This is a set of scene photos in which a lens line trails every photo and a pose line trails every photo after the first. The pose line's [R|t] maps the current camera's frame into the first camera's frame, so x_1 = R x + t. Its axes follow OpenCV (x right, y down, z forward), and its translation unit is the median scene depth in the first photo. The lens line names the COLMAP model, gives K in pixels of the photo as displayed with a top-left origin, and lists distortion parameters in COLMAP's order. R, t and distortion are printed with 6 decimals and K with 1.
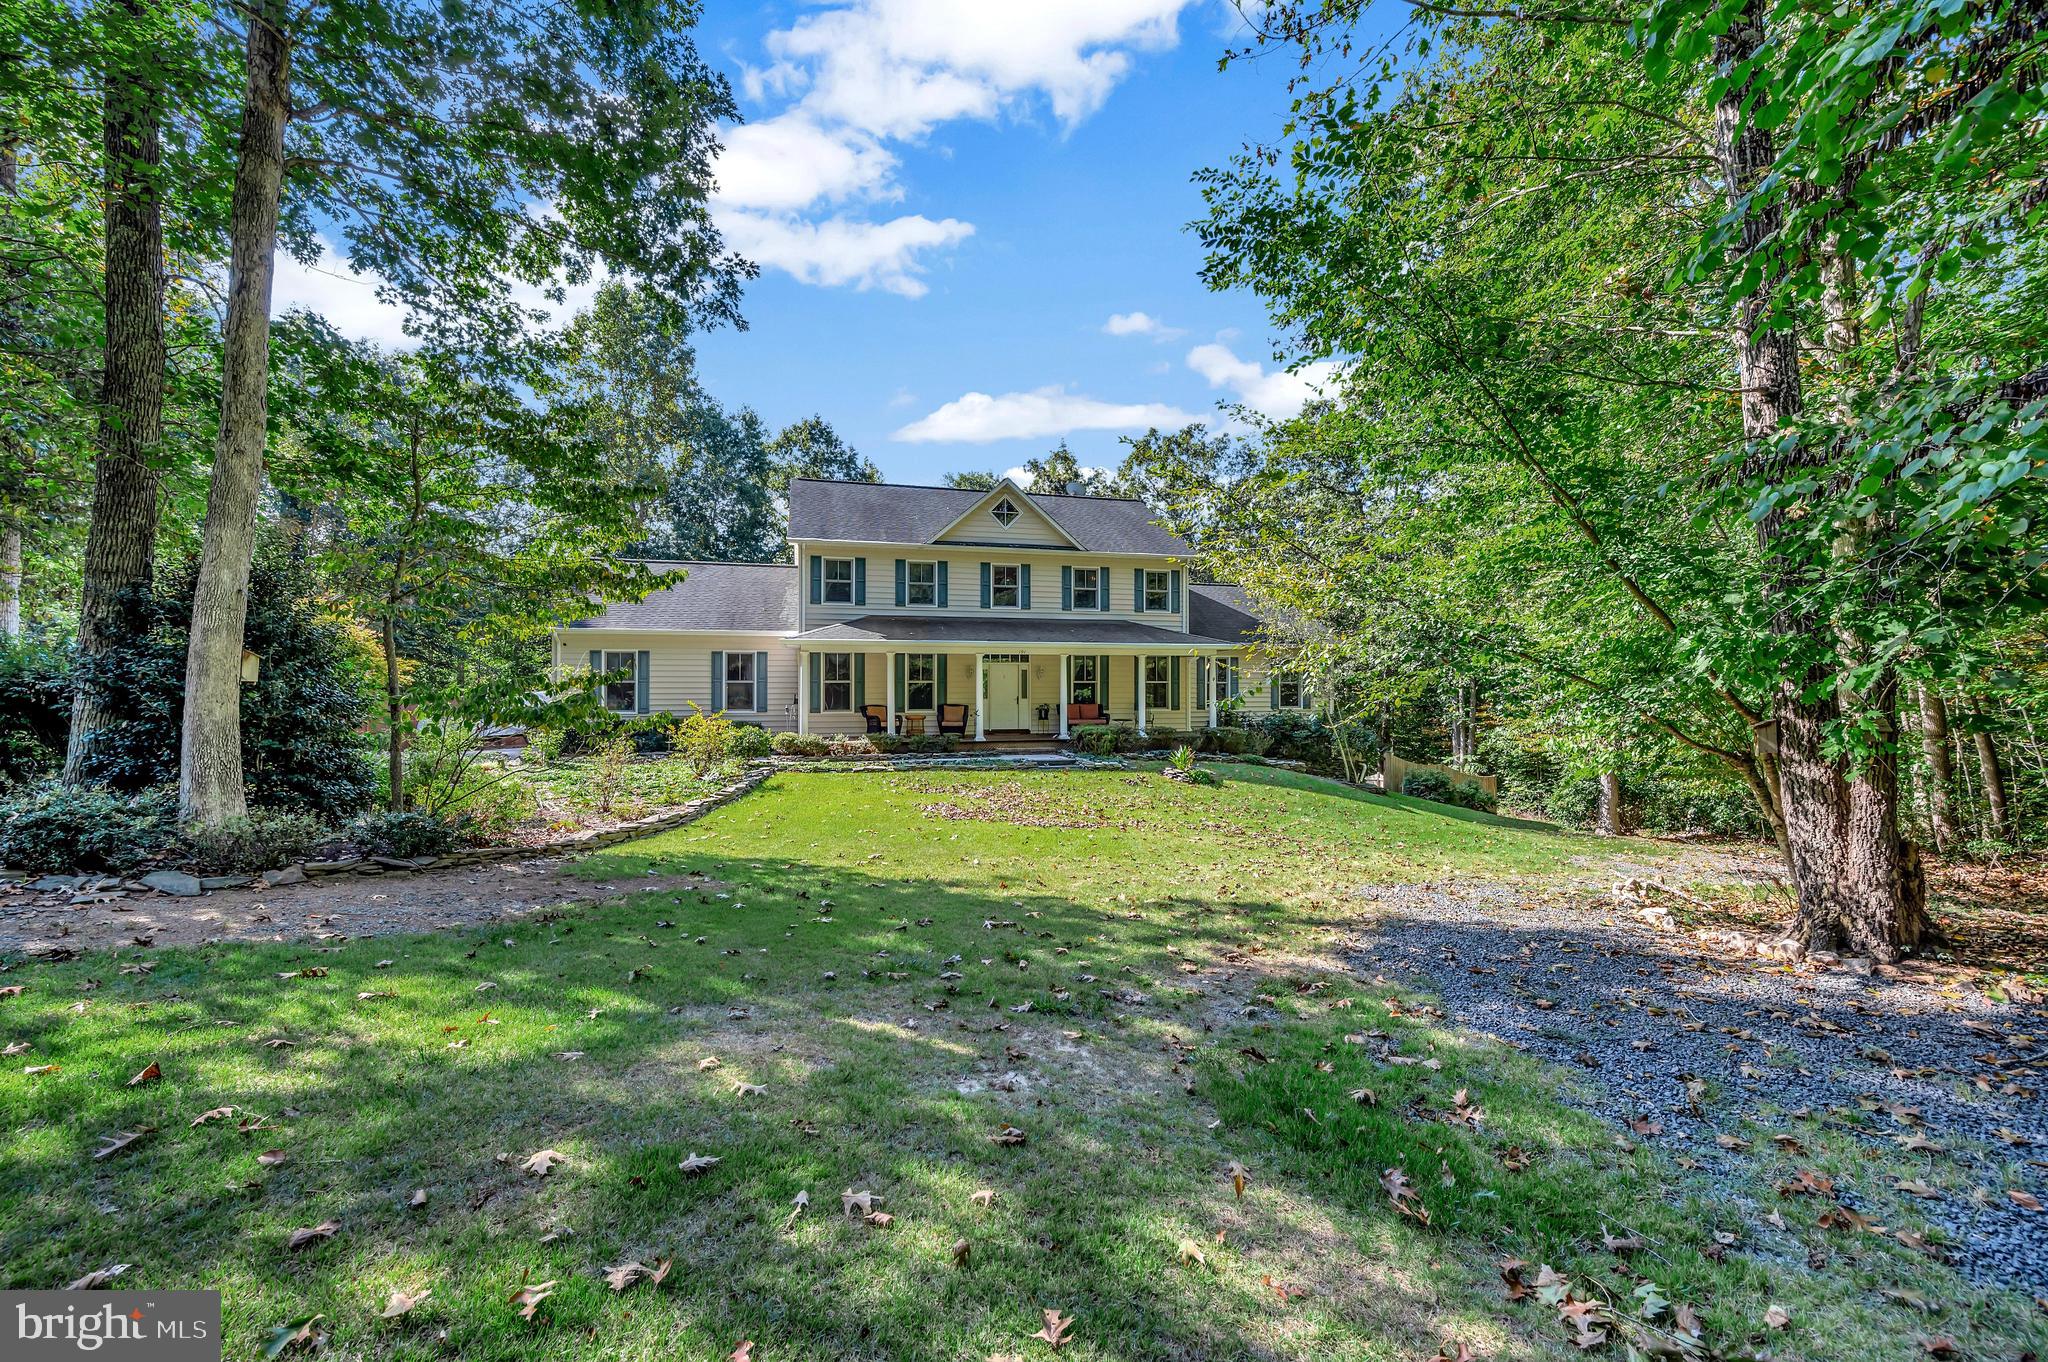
lens RADIAL K [[821.0, 0, 1024.0], [0, 821.0, 681.0], [0, 0, 1]] dist [0.000618, 0.000186]
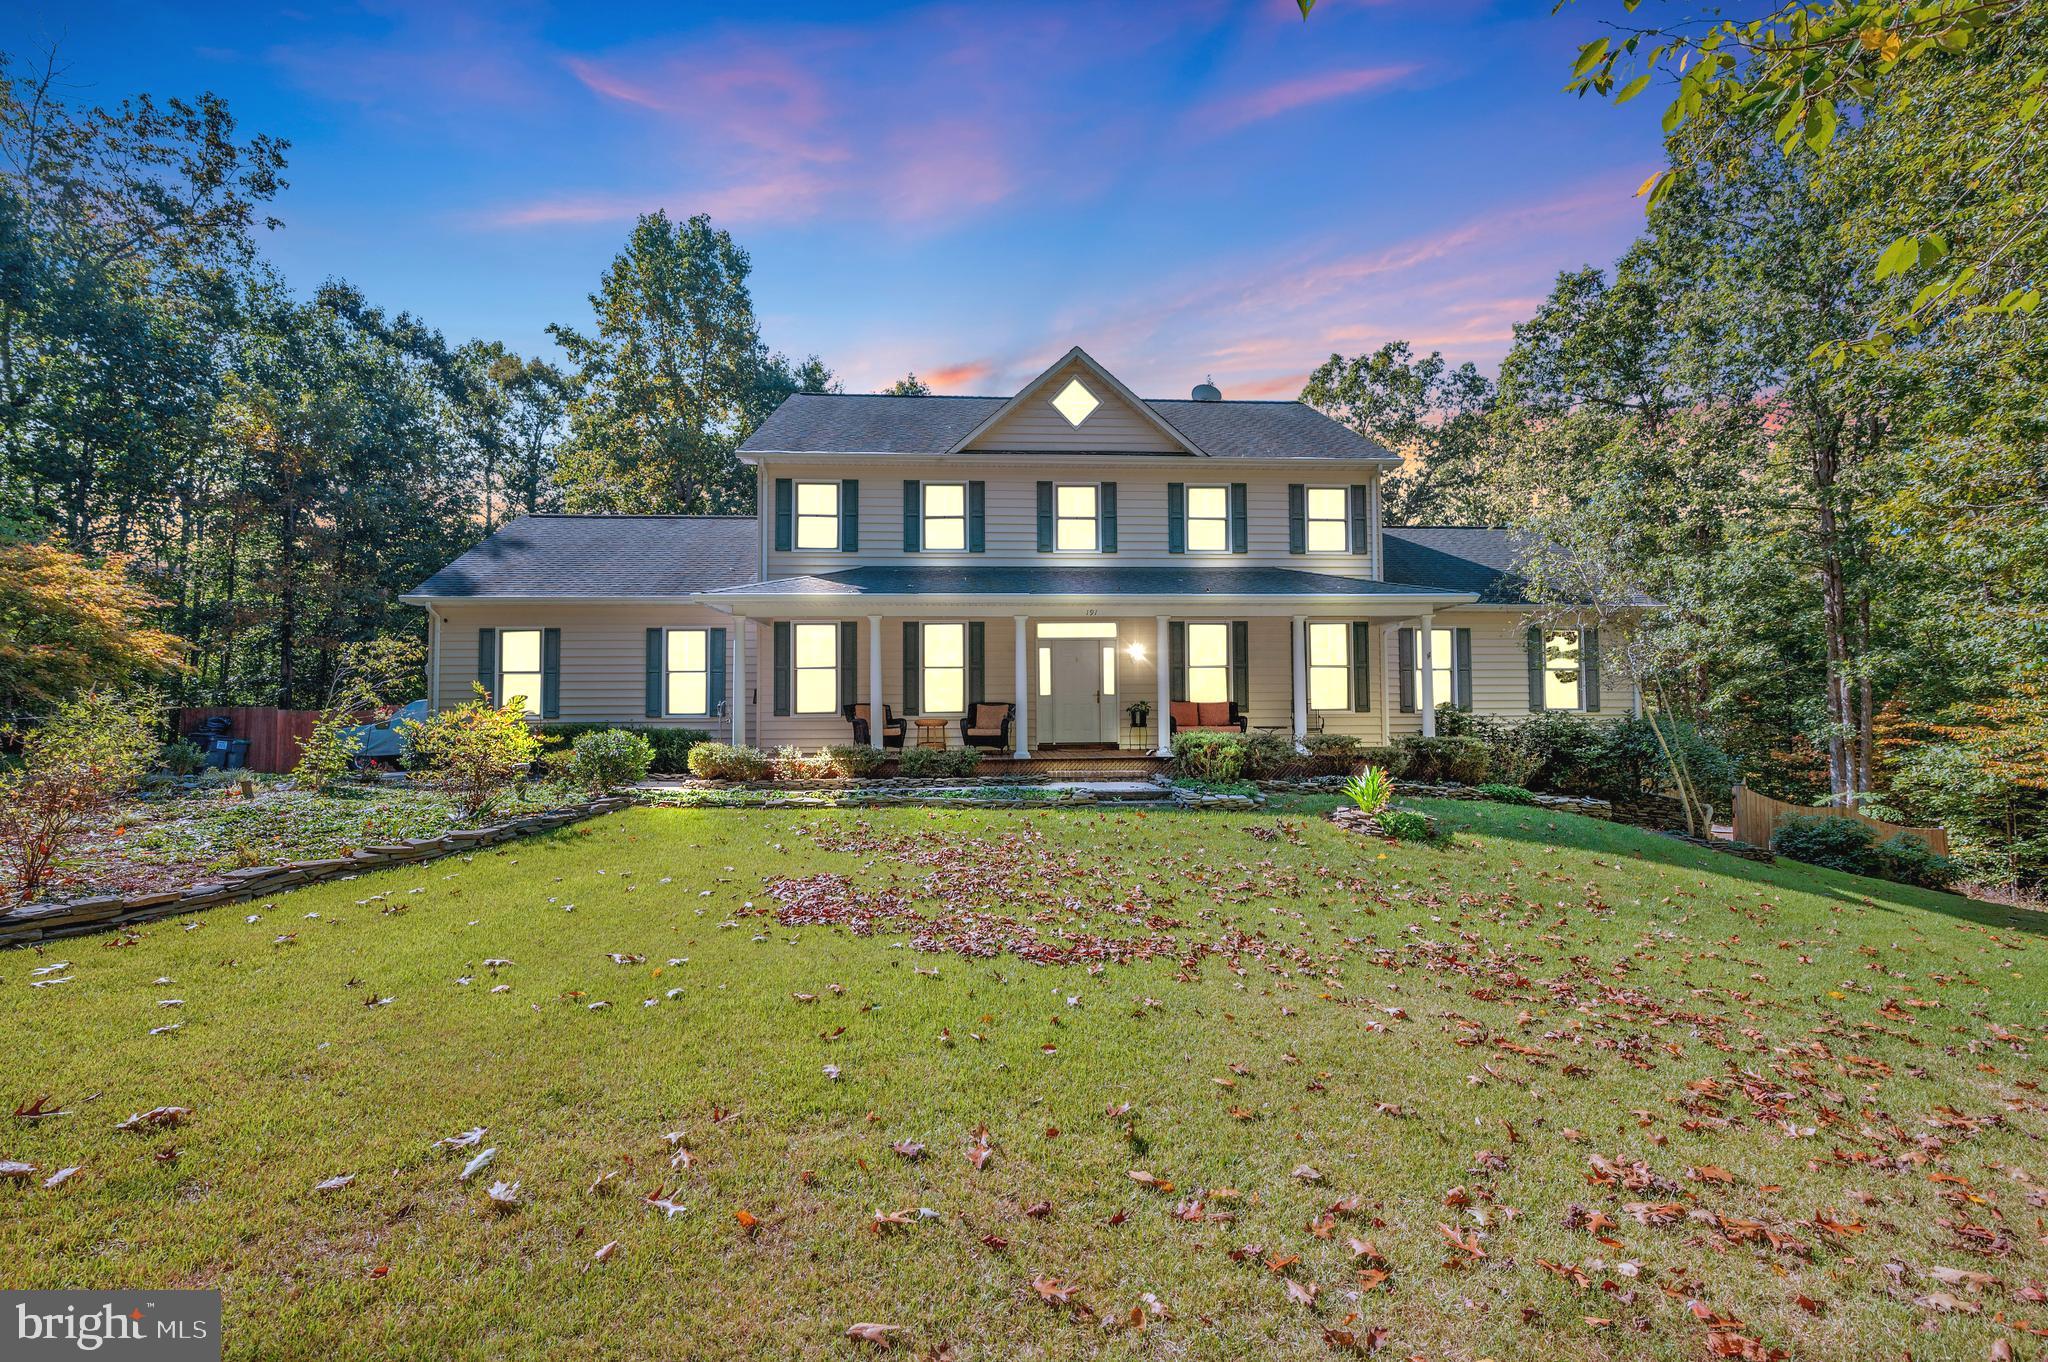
lens RADIAL K [[909.4, 0, 1024.0], [0, 909.4, 681.0], [0, 0, 1]] dist [0.002030, 0.000456]
pose [[0.982089, -0.013276, -0.187949, 0.070580], [0.007980, 0.999550, -0.028909, 0.032411], [0.188249, 0.026891, 0.981753, 0.313853]]
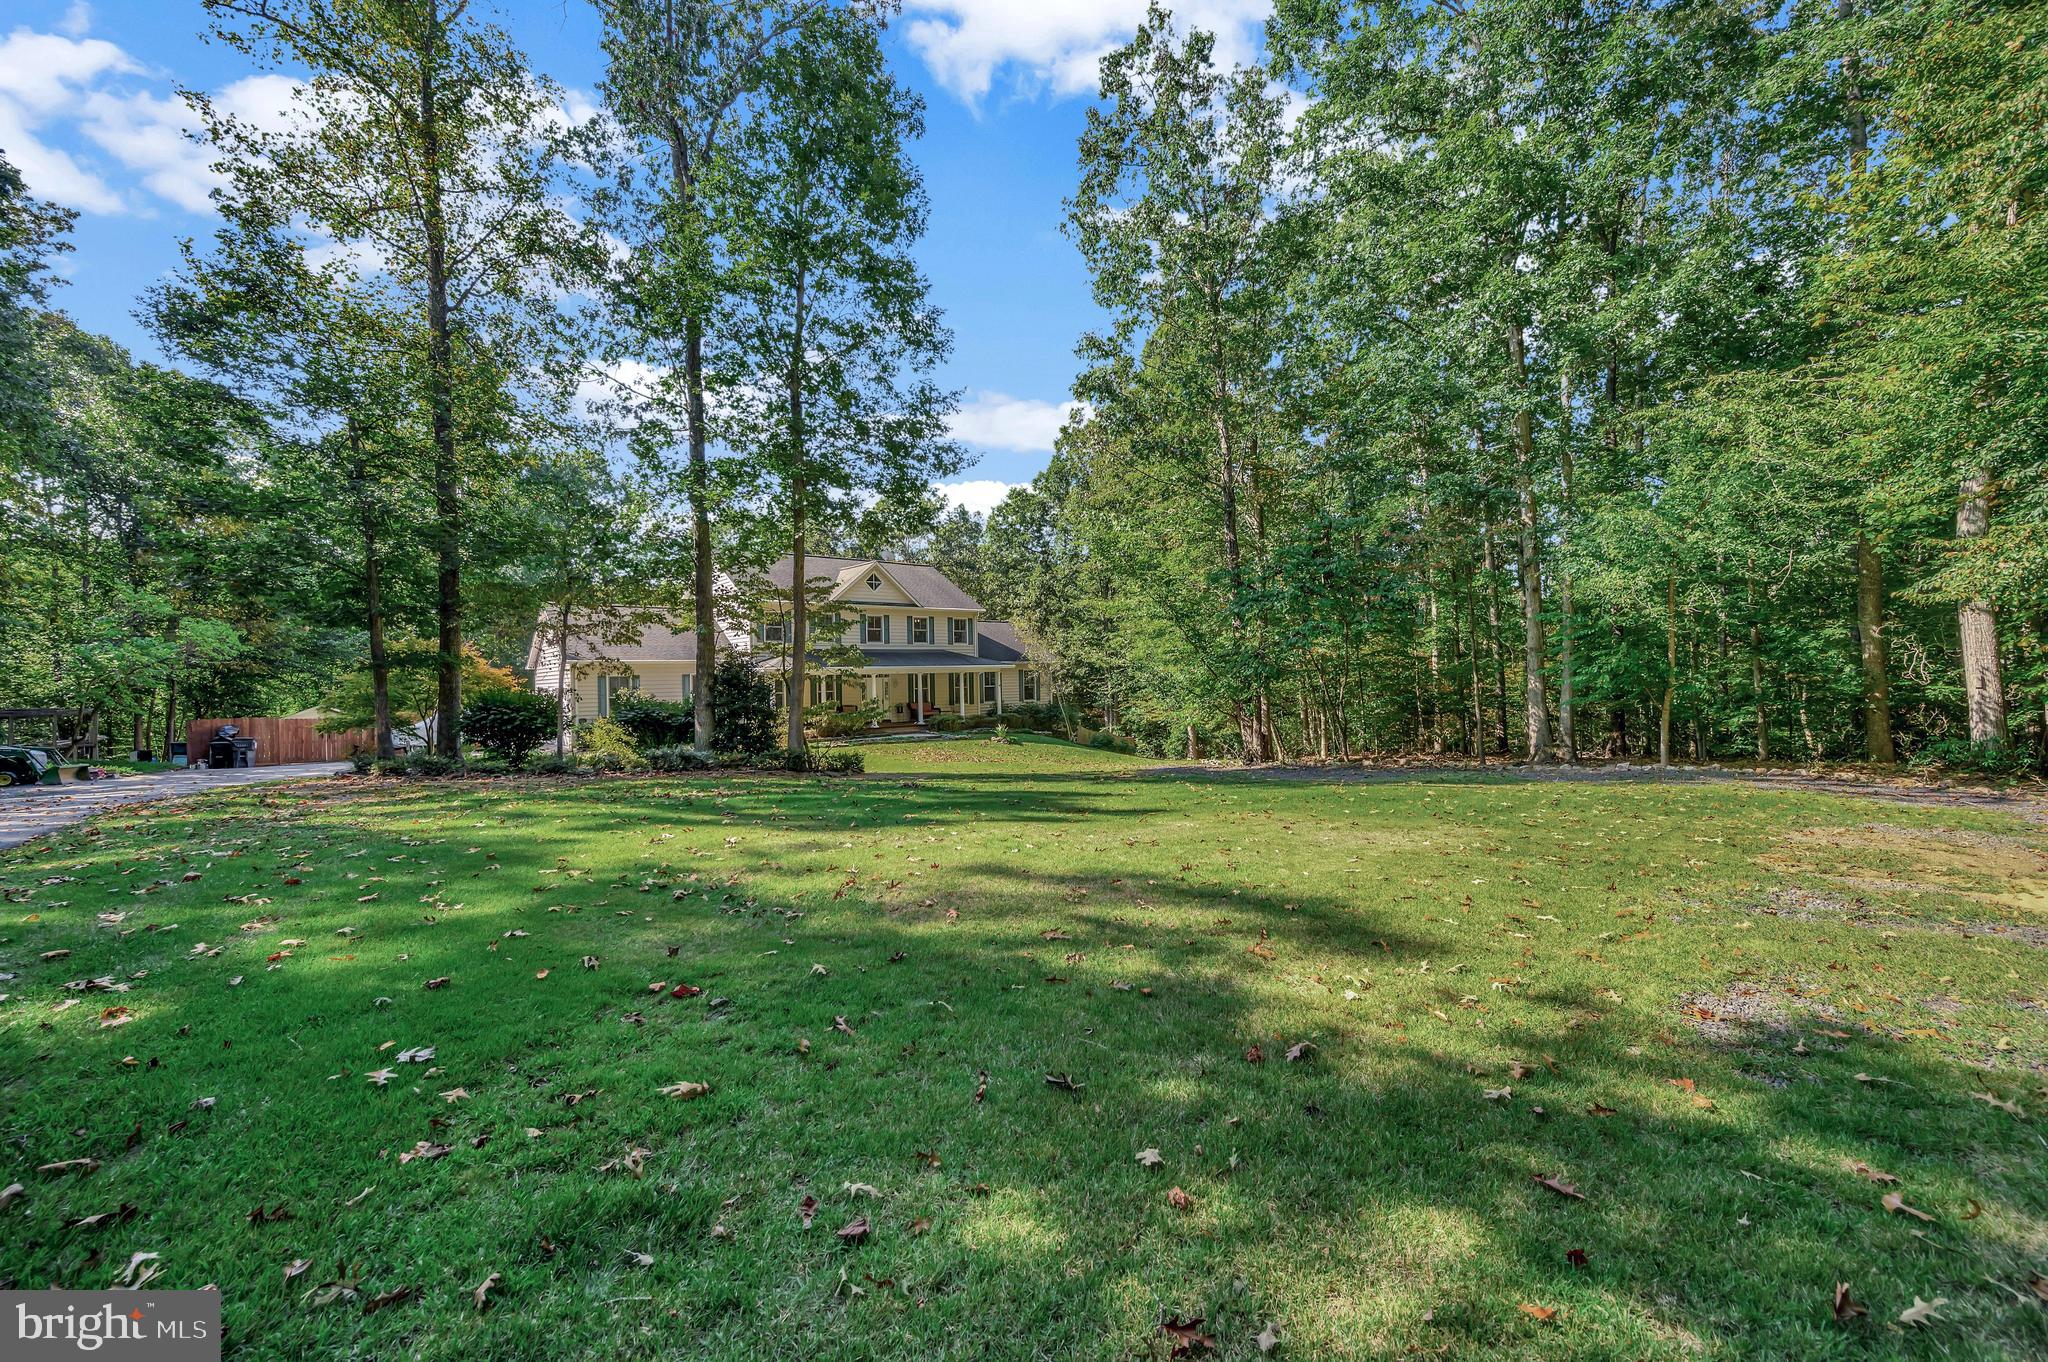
lens RADIAL K [[795.1, 0, 1027.5], [0, 795.1, 655.8], [0, 0, 1]] dist [-0.000892, -0.000104]
pose [[0.907759, -0.007403, 0.419427, -0.413328], [0.014705, 0.999791, -0.014178, -0.040455], [-0.419234, 0.019038, 0.907678, -0.530550]]
